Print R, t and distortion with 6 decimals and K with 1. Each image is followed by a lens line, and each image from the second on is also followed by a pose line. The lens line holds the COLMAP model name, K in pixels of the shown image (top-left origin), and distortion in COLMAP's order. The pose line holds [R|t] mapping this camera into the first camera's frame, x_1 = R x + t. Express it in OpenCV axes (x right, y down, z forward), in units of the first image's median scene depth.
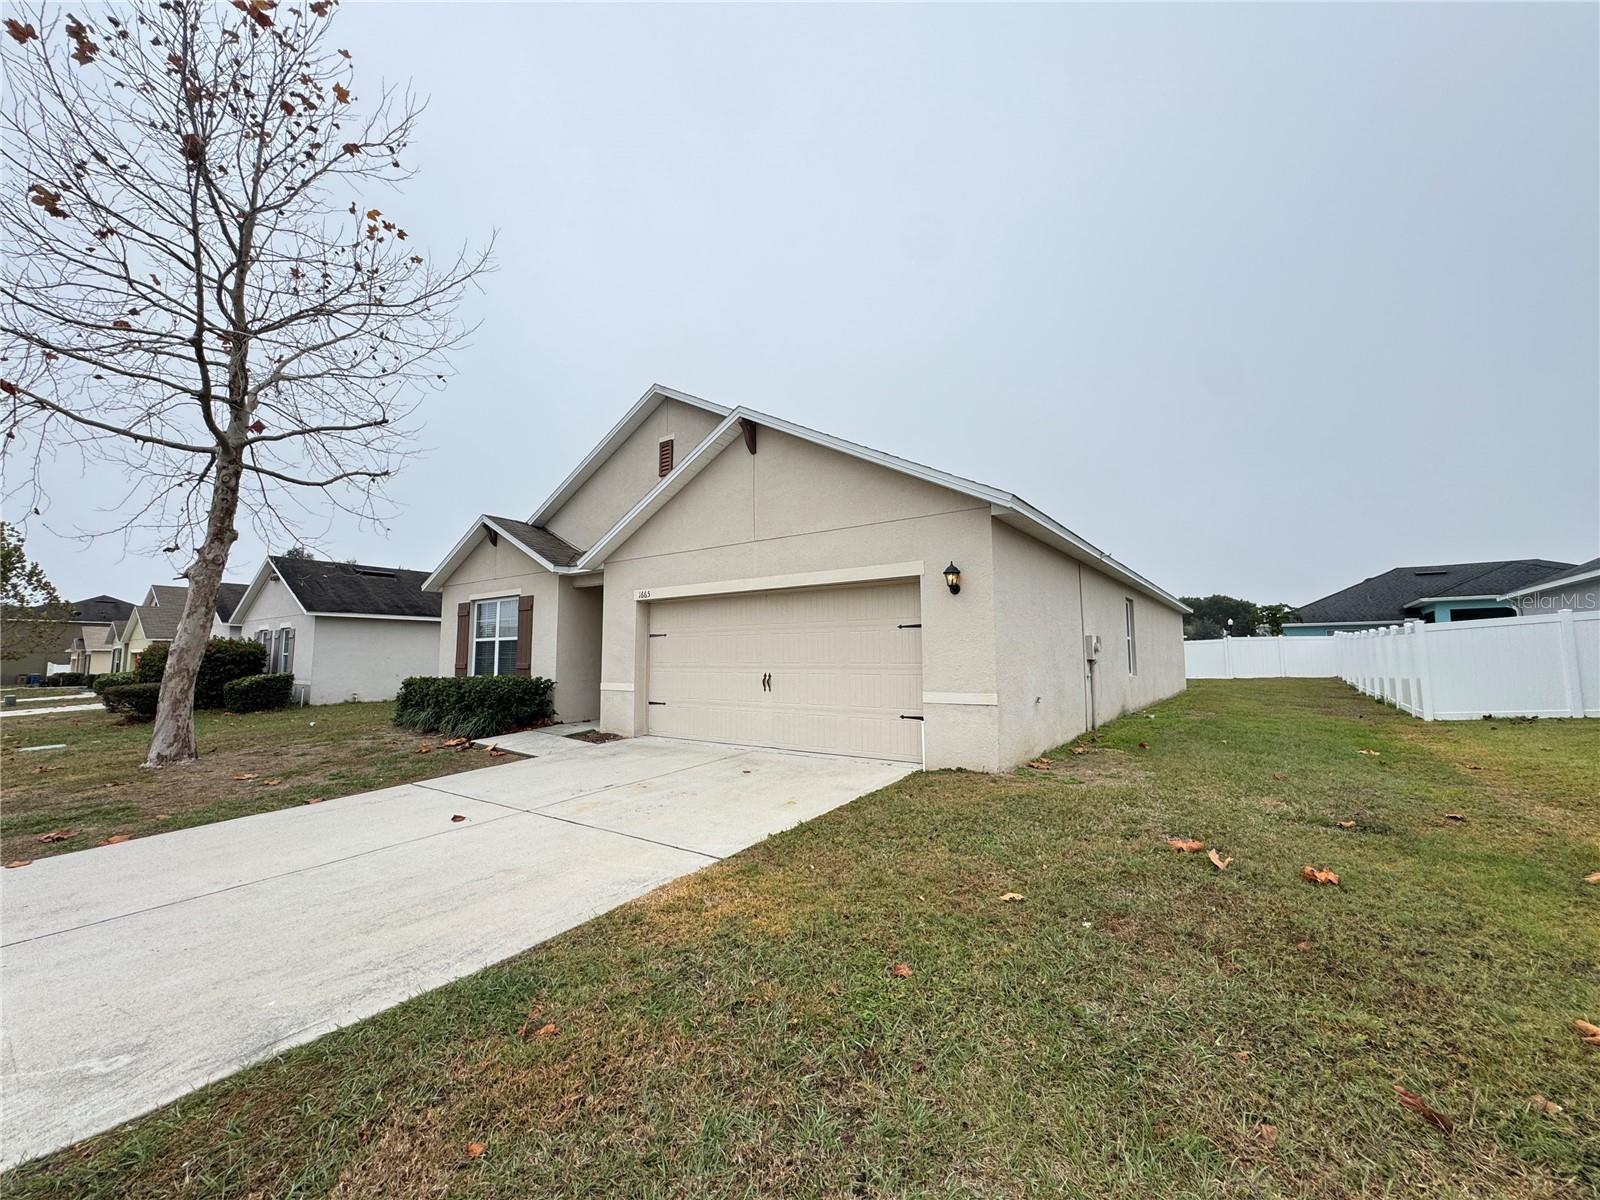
lens RADIAL K [[641.5, 0, 799.7], [0, 641.5, 593.5], [0, 0, 1]] dist [0.000190, 0.000360]
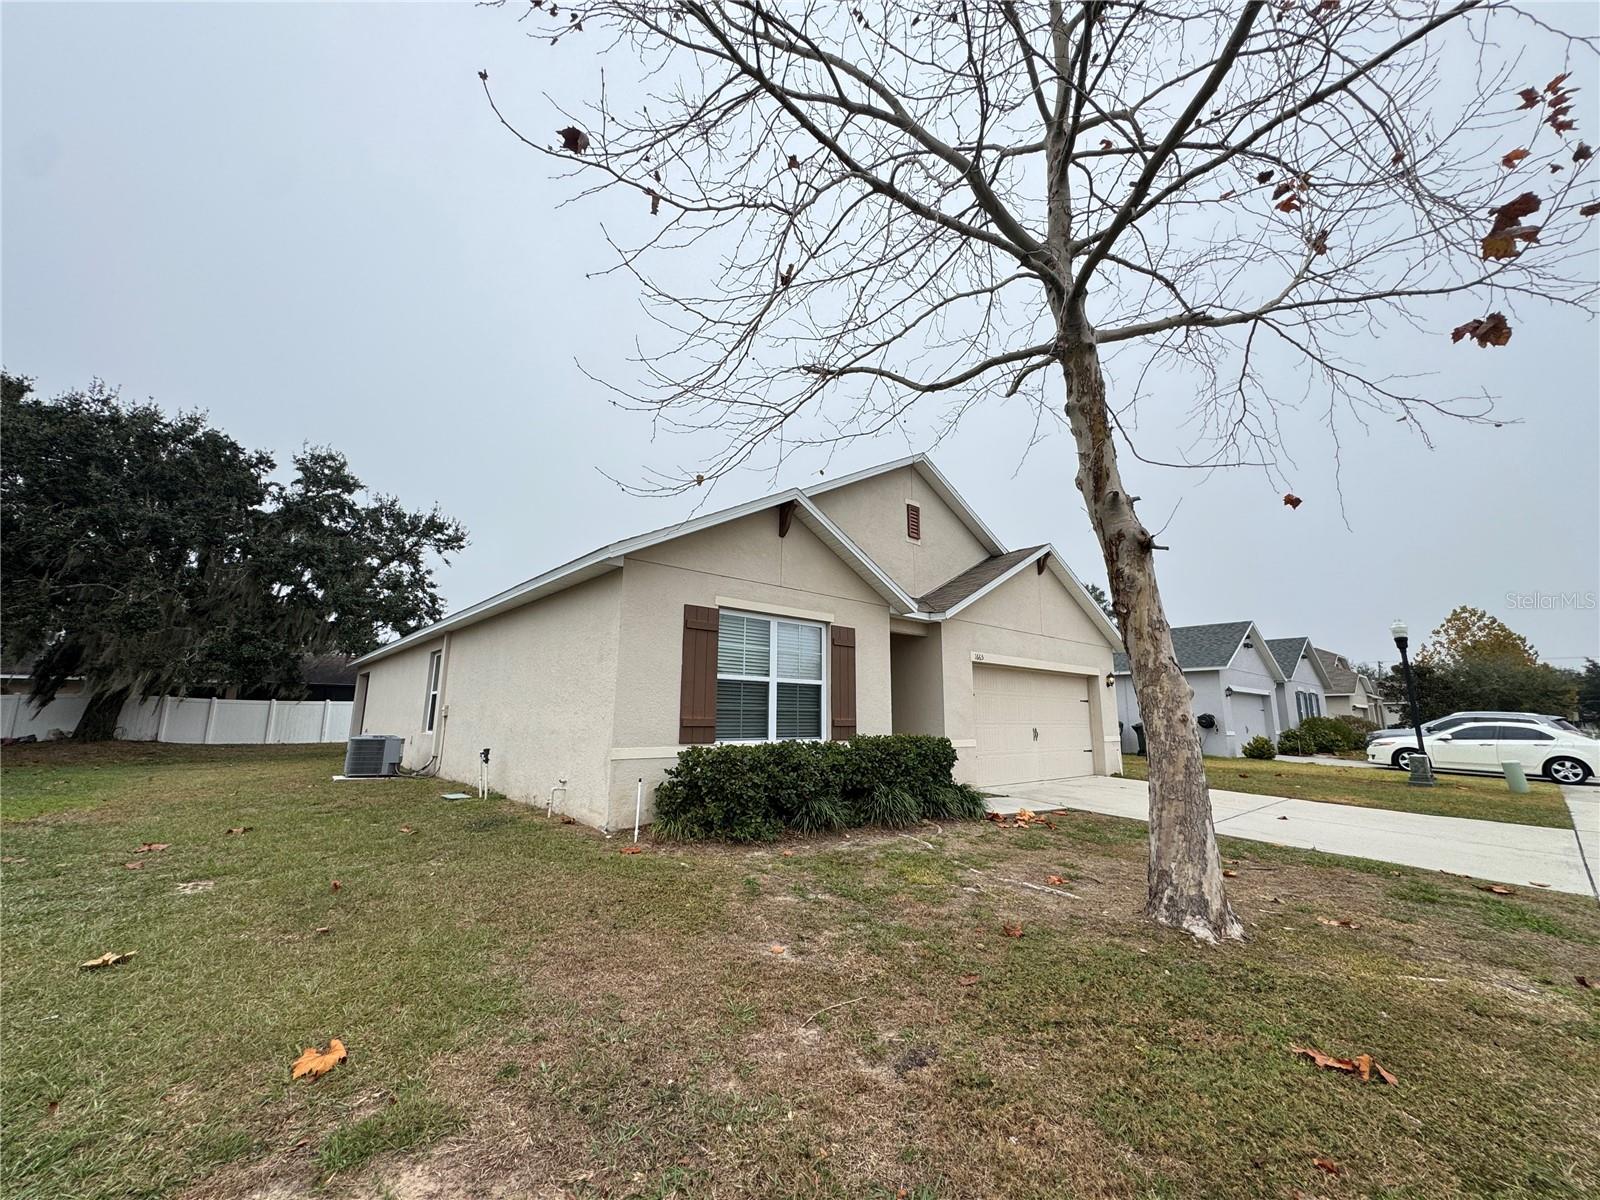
lens RADIAL K [[641.5, 0, 799.7], [0, 641.5, 593.5], [0, 0, 1]] dist [0.000190, 0.000360]
pose [[0.218998, 0.197926, 0.955440, -1.225691], [-0.109254, 0.978026, -0.177563, 0.110296], [-0.969589, -0.065500, 0.235810, 0.923780]]
